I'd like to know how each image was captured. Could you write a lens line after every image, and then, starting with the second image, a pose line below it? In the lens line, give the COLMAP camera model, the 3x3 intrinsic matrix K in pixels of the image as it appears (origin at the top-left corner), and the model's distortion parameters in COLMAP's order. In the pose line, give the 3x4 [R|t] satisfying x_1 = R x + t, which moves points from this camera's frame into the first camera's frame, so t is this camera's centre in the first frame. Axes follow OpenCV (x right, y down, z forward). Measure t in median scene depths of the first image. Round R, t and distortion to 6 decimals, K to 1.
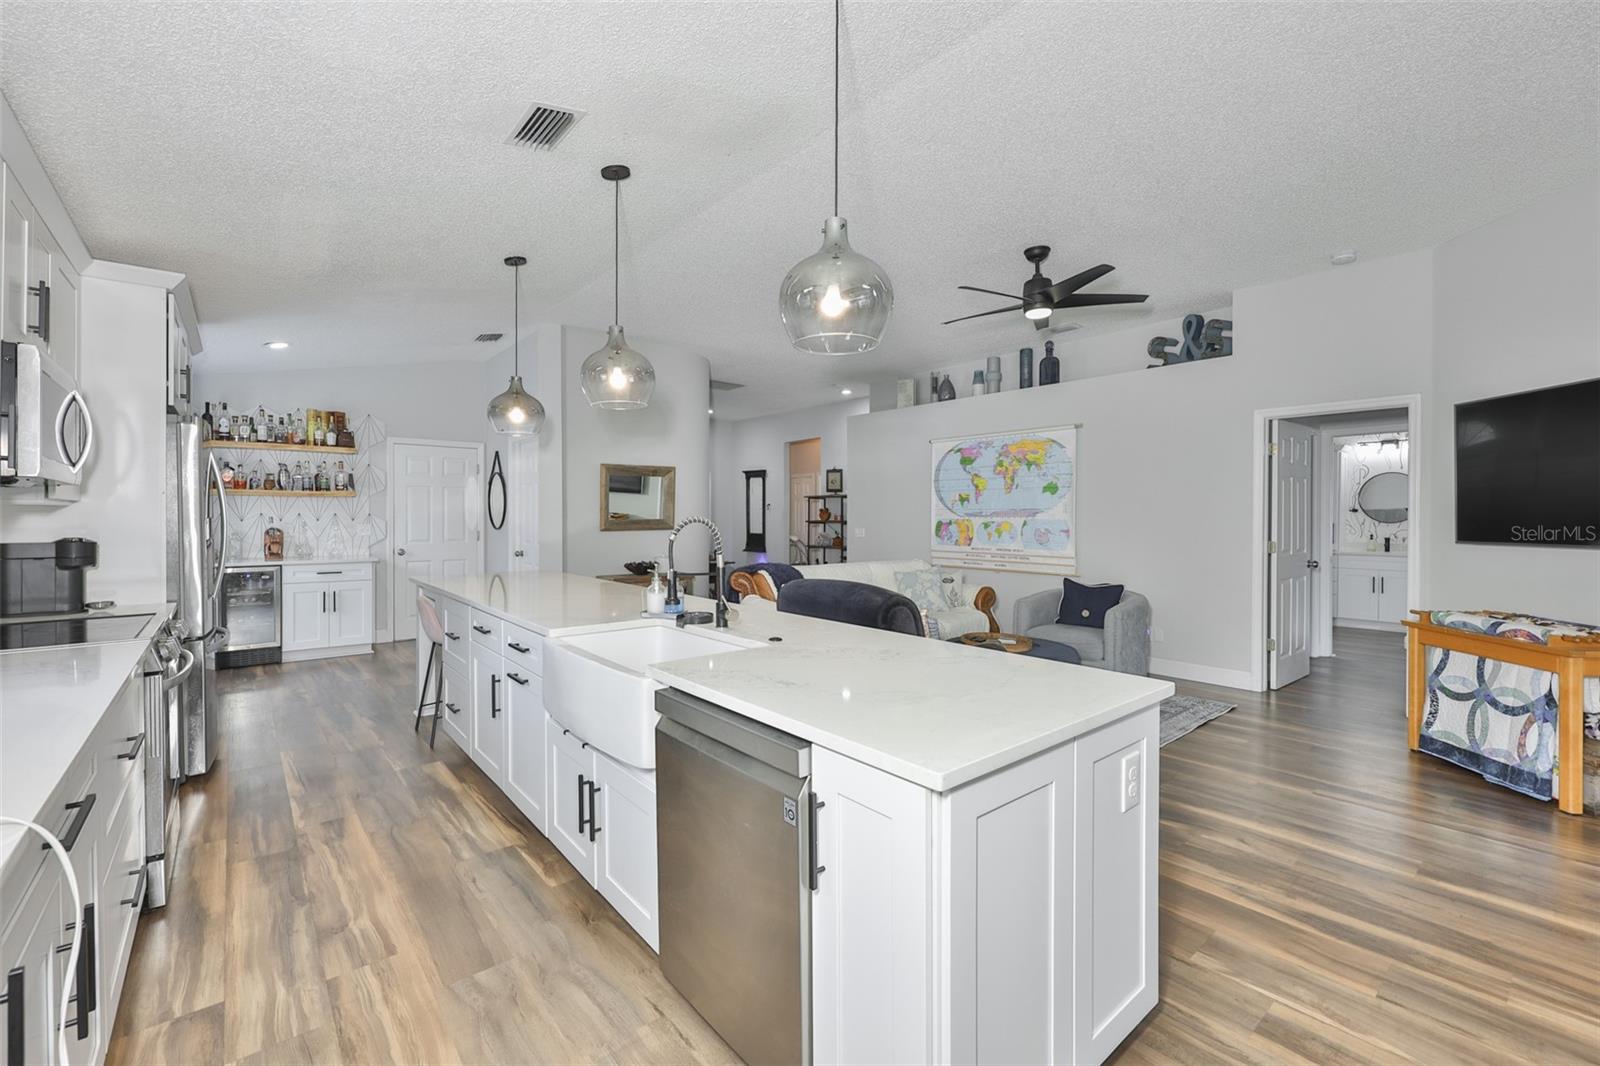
lens RADIAL K [[678.8, 0, 792.9], [0, 678.8, 525.0], [0, 0, 1]] dist [-0.012496, 0.002304]
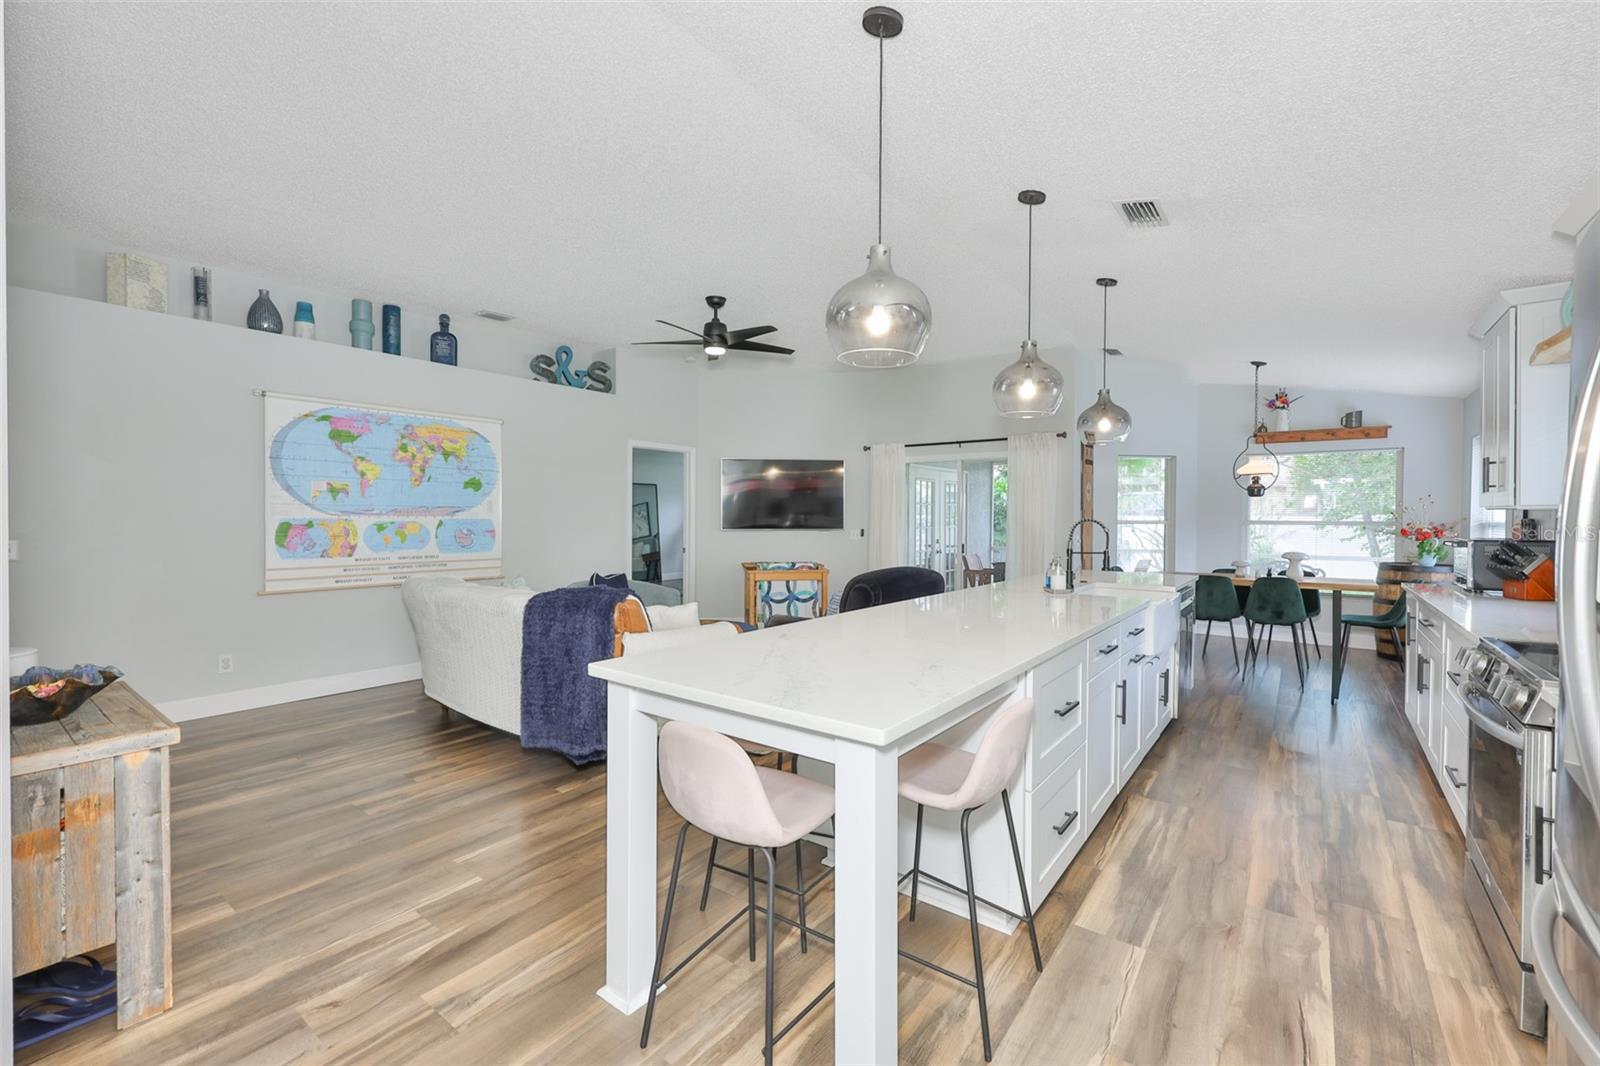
lens RADIAL K [[680.9, 0, 804.0], [0, 680.9, 520.0], [0, 0, 1]] dist [-0.006613, 0.001254]
pose [[-0.240437, -0.005745, 0.970648, -0.733286], [0.010226, 0.999912, 0.008452, -0.011822], [-0.970611, 0.011958, -0.240357, 0.962449]]
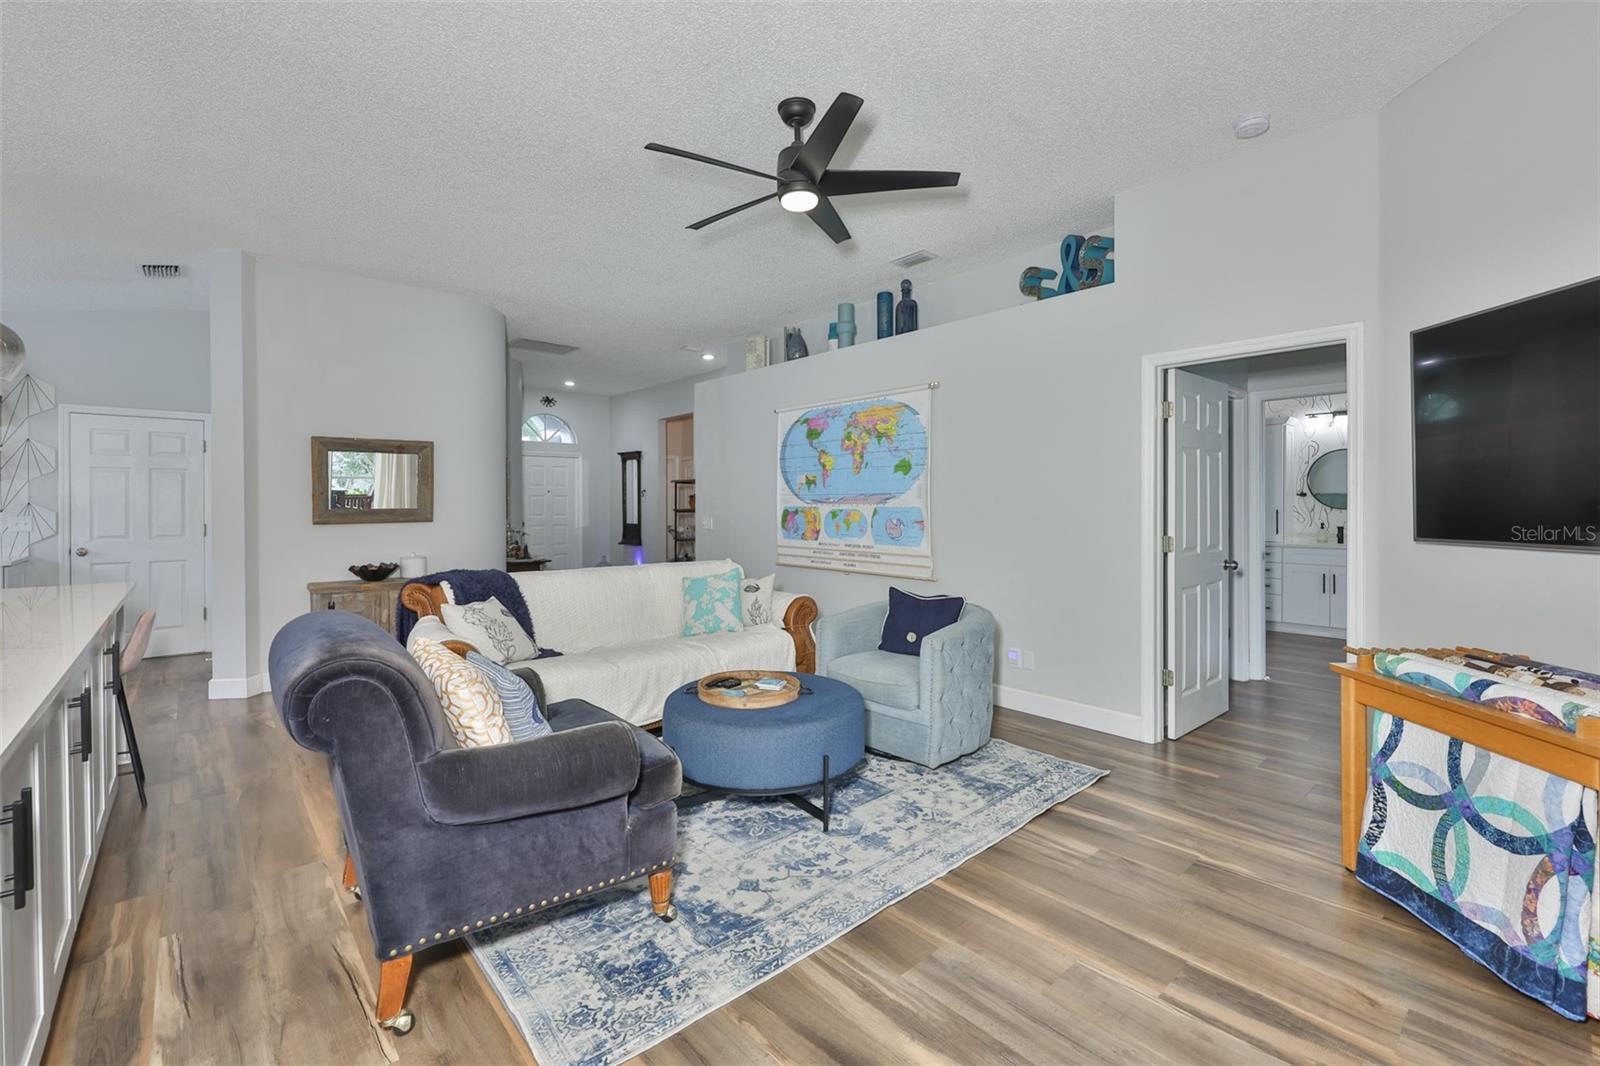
lens RADIAL K [[680.9, 0, 790.9], [0, 680.9, 511.2], [0, 0, 1]] dist [-0.006613, 0.001254]
pose [[0.999451, -0.004500, 0.032823, 0.276560], [0.004584, 0.999986, -0.002474, -0.002480], [-0.032812, 0.002623, 0.999458, 0.277097]]
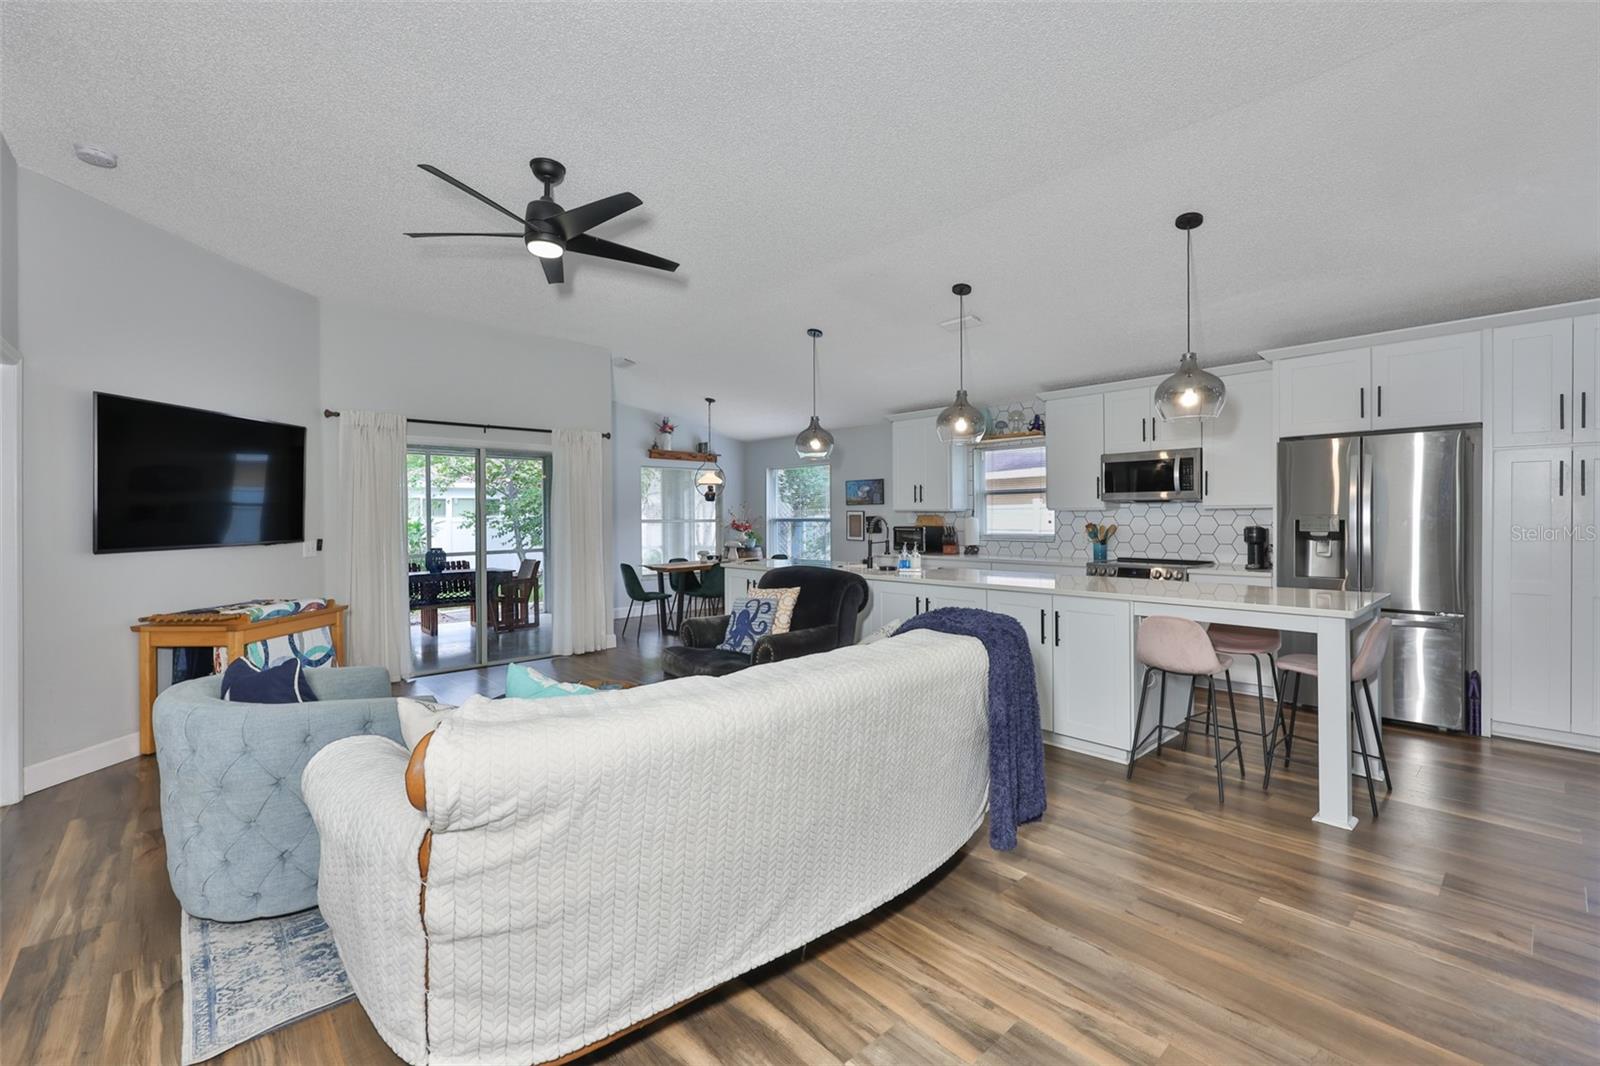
lens RADIAL K [[680.9, 0, 804.8], [0, 680.9, 523.1], [0, 0, 1]] dist [-0.006613, 0.001254]
pose [[-0.998462, 0.006654, -0.055042, 0.099109], [0.005328, 0.999693, 0.024188, -0.020764], [0.055186, 0.023858, -0.998191, 1.492339]]
